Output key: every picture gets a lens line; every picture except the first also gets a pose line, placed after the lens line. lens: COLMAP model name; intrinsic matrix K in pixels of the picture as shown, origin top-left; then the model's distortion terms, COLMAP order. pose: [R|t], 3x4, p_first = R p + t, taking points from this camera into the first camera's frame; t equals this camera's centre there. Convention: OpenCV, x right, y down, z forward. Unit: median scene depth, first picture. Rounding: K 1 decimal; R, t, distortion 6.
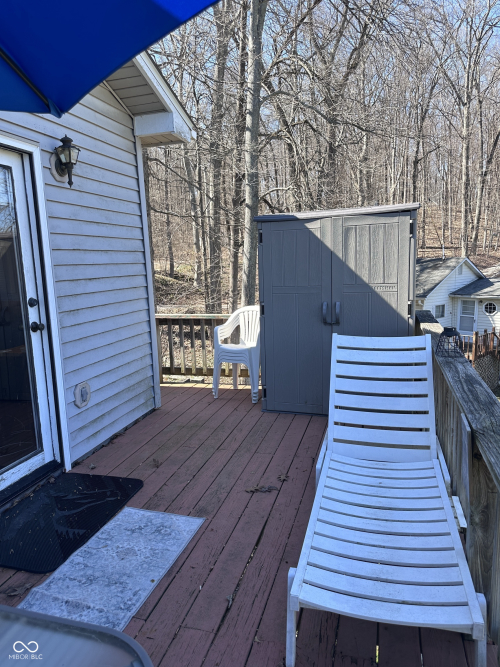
lens RADIAL K [[470.9, 0, 249.1], [0, 470.9, 333.2], [0, 0, 1]] dist [0.063178, -0.084738]
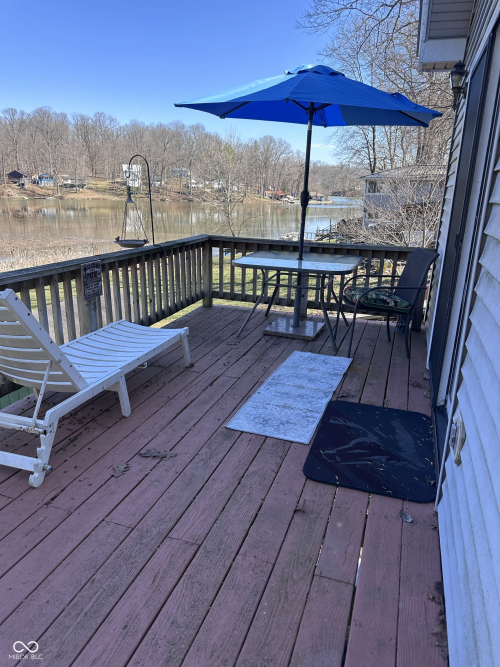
lens RADIAL K [[470.9, 0, 251.7], [0, 470.9, 334.6], [0, 0, 1]] dist [0.063178, -0.084738]
pose [[-0.998955, -0.004543, 0.045472, -0.180979], [0.015414, 0.903239, 0.428861, -0.225576], [-0.043021, 0.429114, -0.902225, 1.683829]]
